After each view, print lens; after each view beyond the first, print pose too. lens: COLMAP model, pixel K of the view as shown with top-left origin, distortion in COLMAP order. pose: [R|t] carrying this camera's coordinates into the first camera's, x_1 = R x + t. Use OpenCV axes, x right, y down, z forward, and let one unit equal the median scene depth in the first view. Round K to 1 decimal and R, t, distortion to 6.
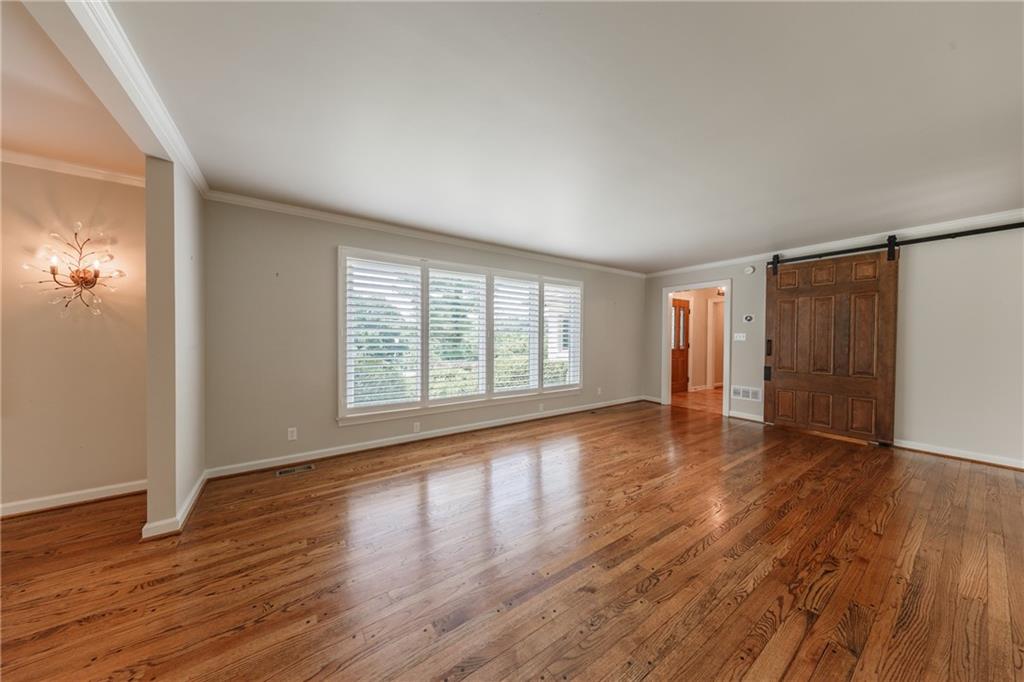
lens RADIAL K [[319.2, 0, 512.0], [0, 319.2, 341.0], [0, 0, 1]] dist [0.000939, 0.000044]
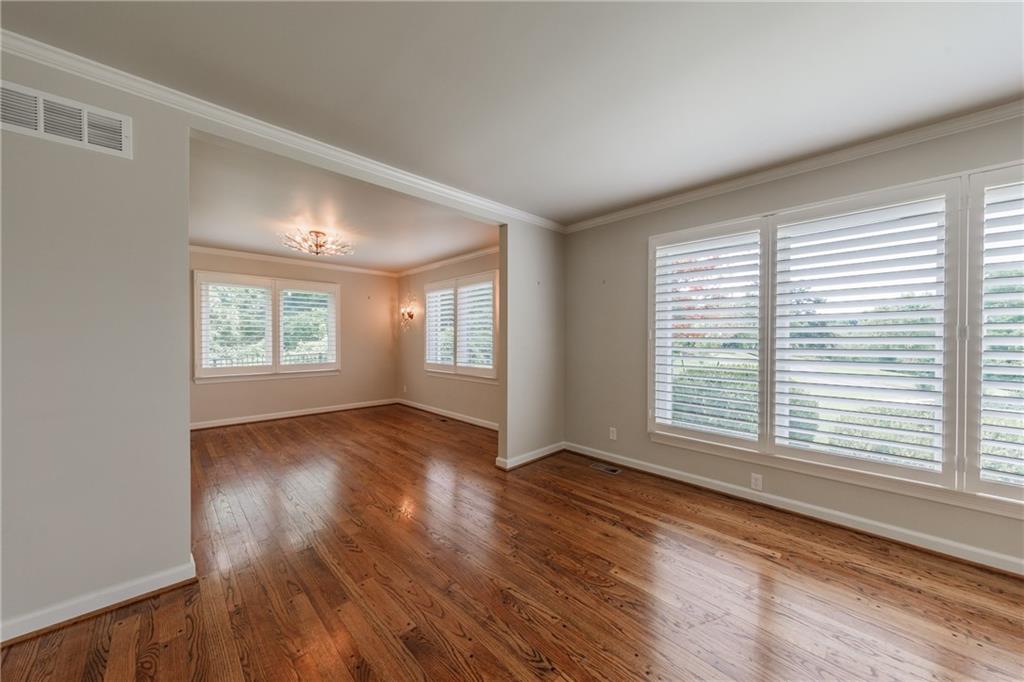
lens RADIAL K [[355.9, 0, 512.0], [0, 355.9, 341.0], [0, 0, 1]] dist [-0.000424, -0.000087]
pose [[0.166630, 0.000816, -0.986019, 0.377983], [-0.014181, 0.999898, -0.001569, -0.002073], [0.985917, 0.014244, 0.166625, 0.467629]]
